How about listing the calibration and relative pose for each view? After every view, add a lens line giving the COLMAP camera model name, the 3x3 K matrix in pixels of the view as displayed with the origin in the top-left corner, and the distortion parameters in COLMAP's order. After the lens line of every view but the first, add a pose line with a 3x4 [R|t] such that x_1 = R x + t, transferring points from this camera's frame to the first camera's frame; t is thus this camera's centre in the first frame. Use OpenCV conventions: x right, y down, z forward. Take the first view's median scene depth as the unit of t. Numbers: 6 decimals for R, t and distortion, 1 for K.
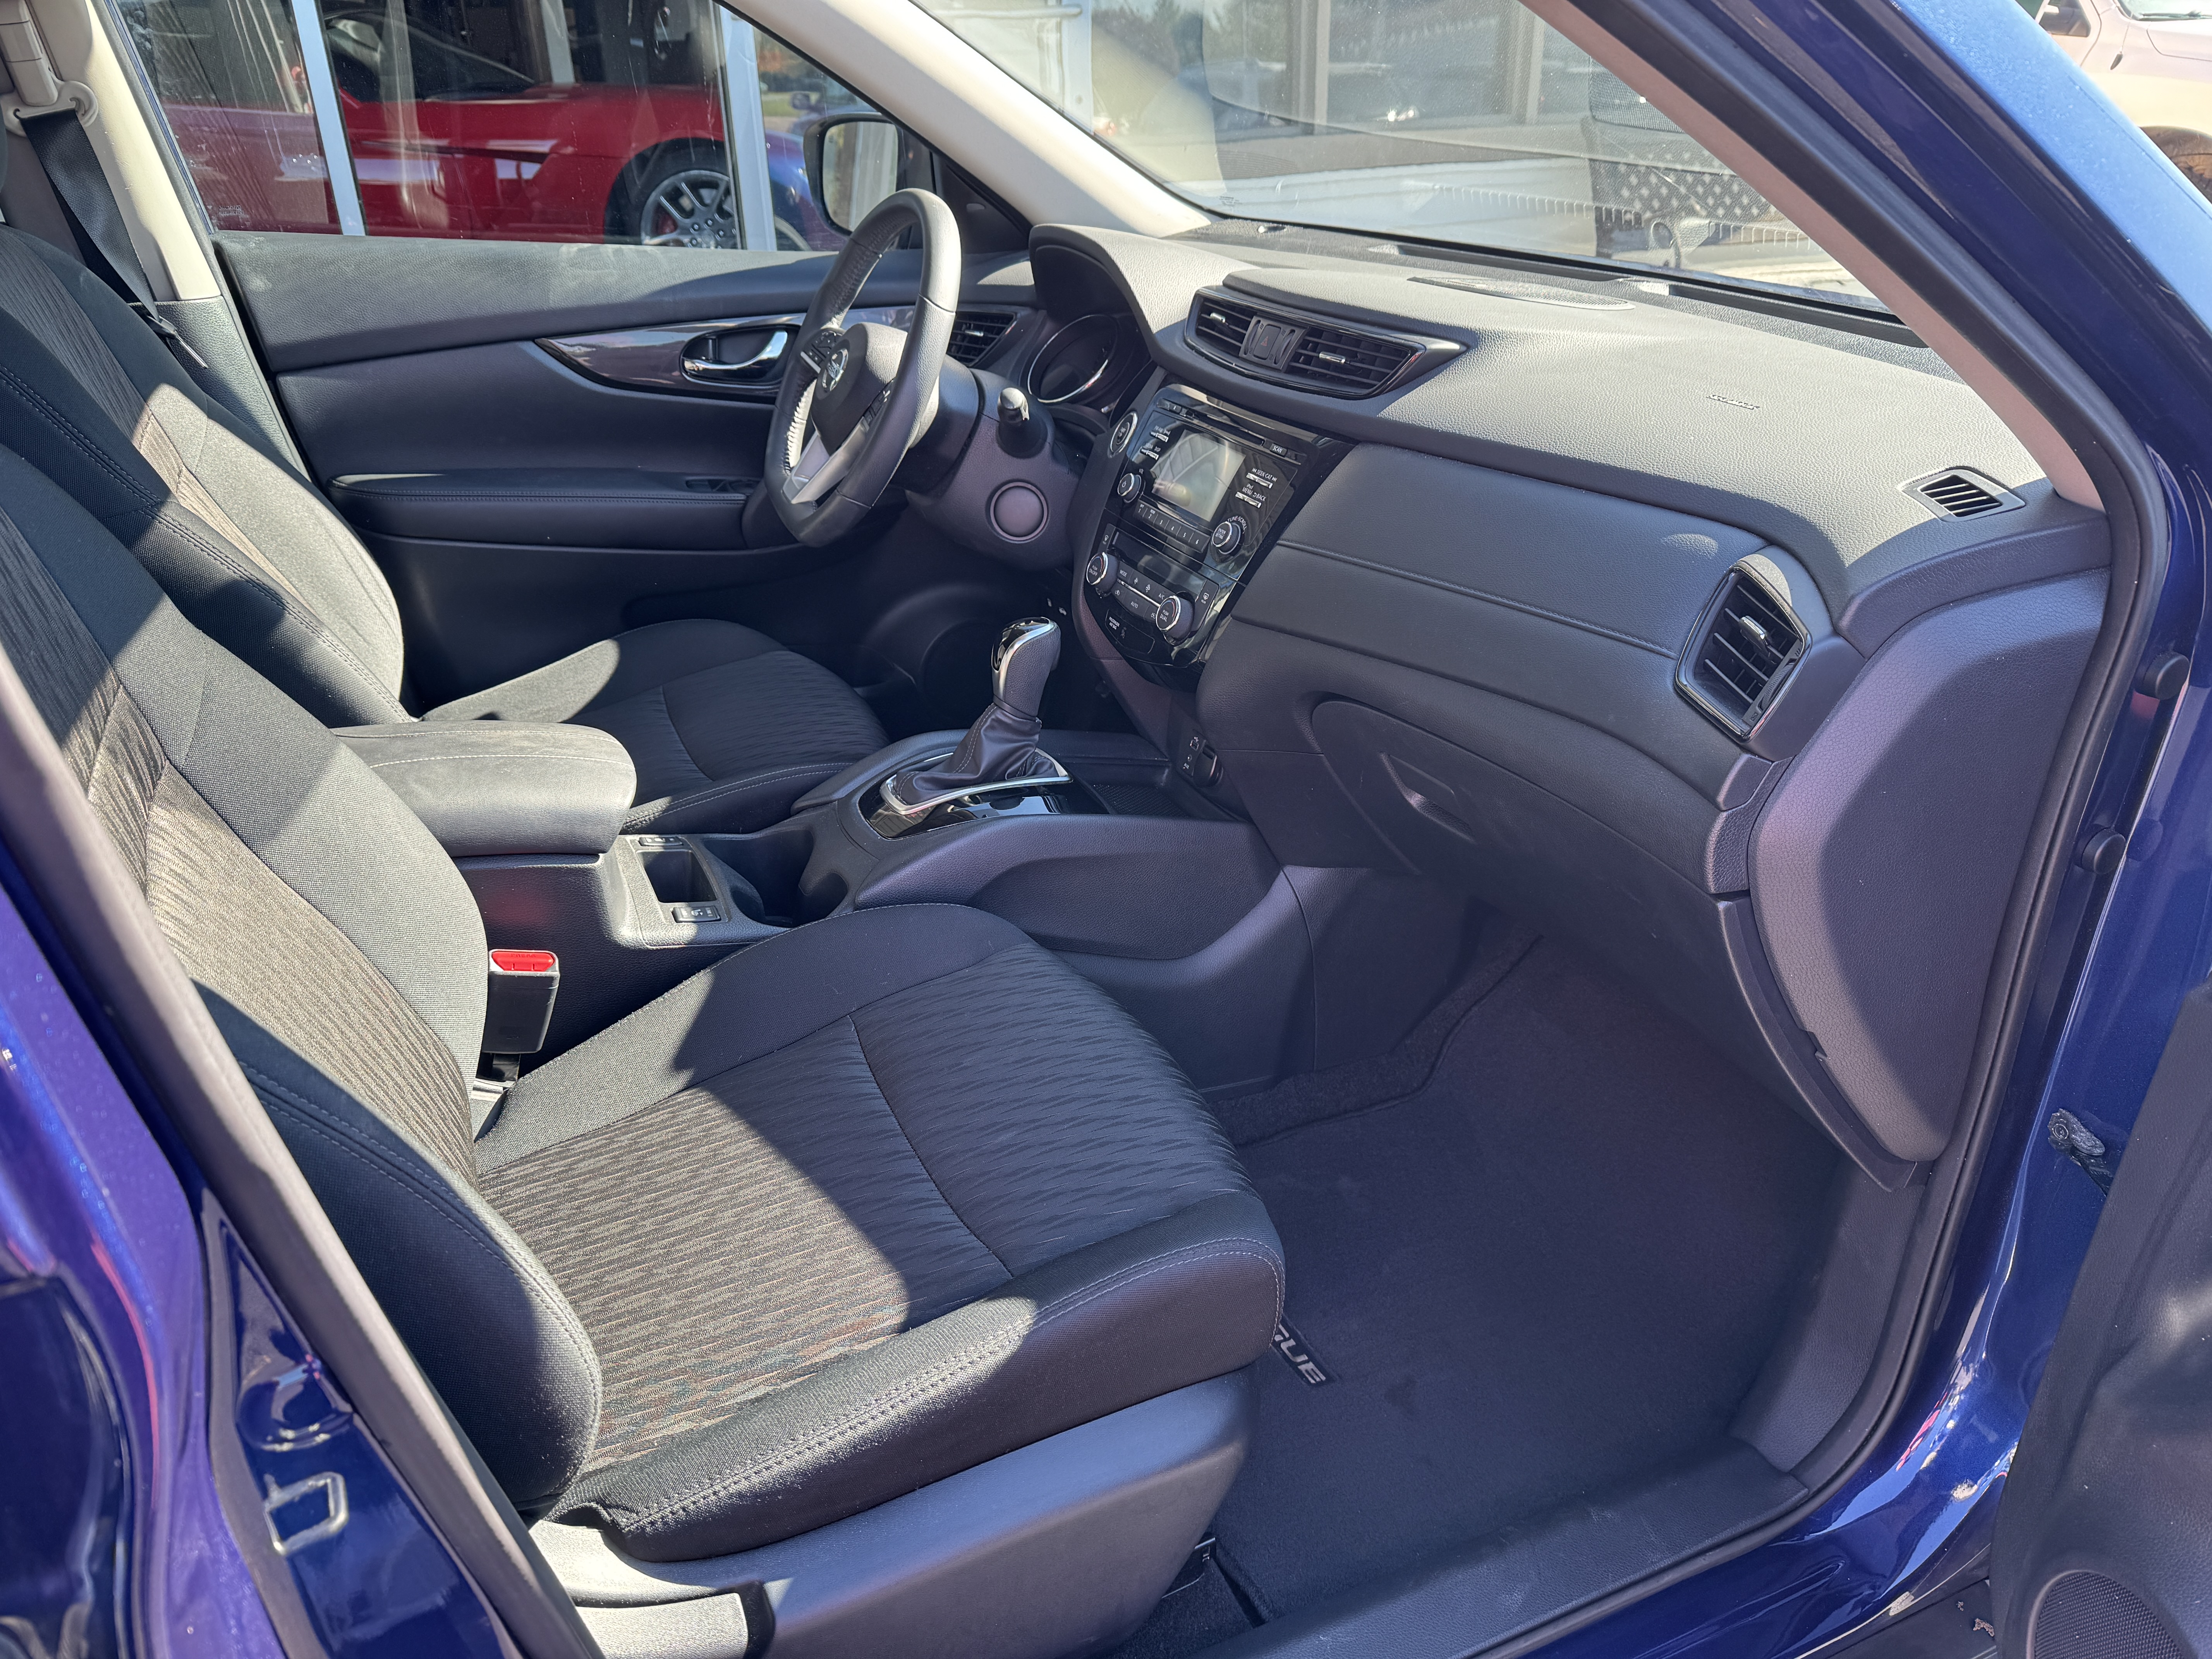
lens RADIAL K [[1562.7, 0, 1108.4], [0, 1562.7, 848.4], [0, 0, 1]] dist [0.009853, -0.035859]
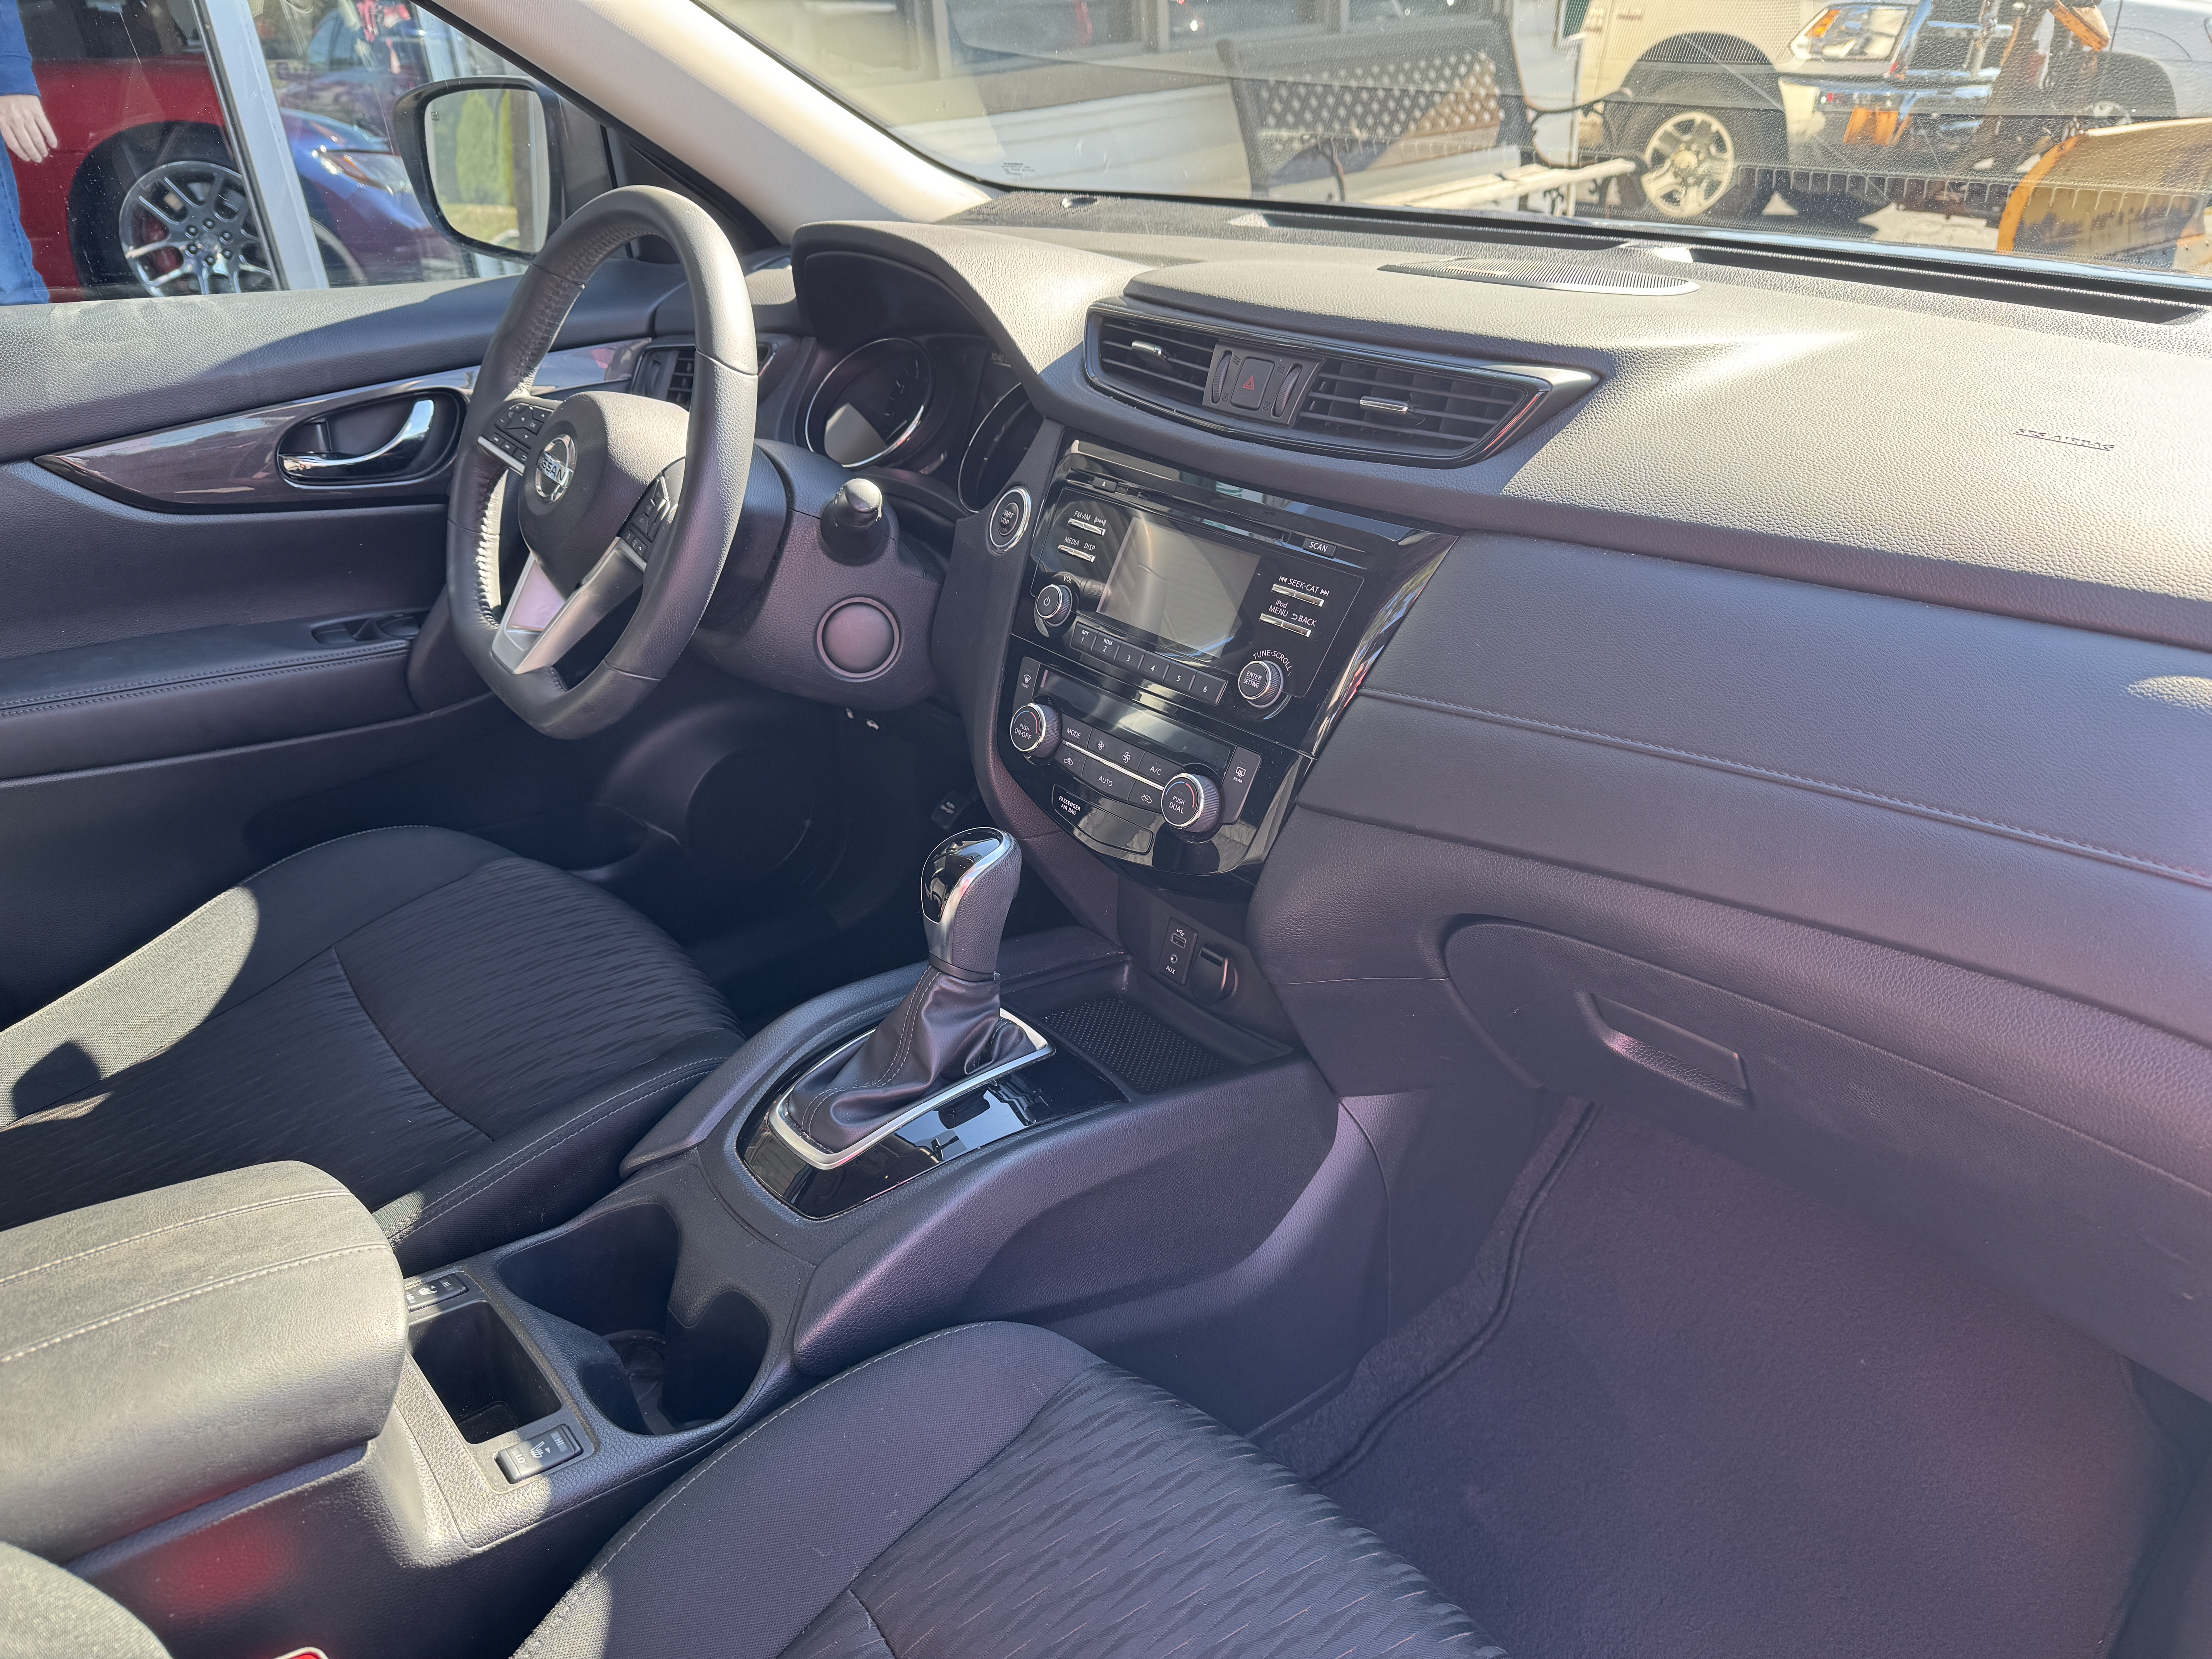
lens RADIAL K [[1562.7, 0, 1108.9], [0, 1562.7, 803.8], [0, 0, 1]] dist [0.009853, -0.035859]
pose [[0.959241, -0.159215, 0.233467, -0.132988], [0.157176, 0.987189, 0.027441, -0.154555], [-0.234845, 0.010373, 0.971978, 0.318942]]
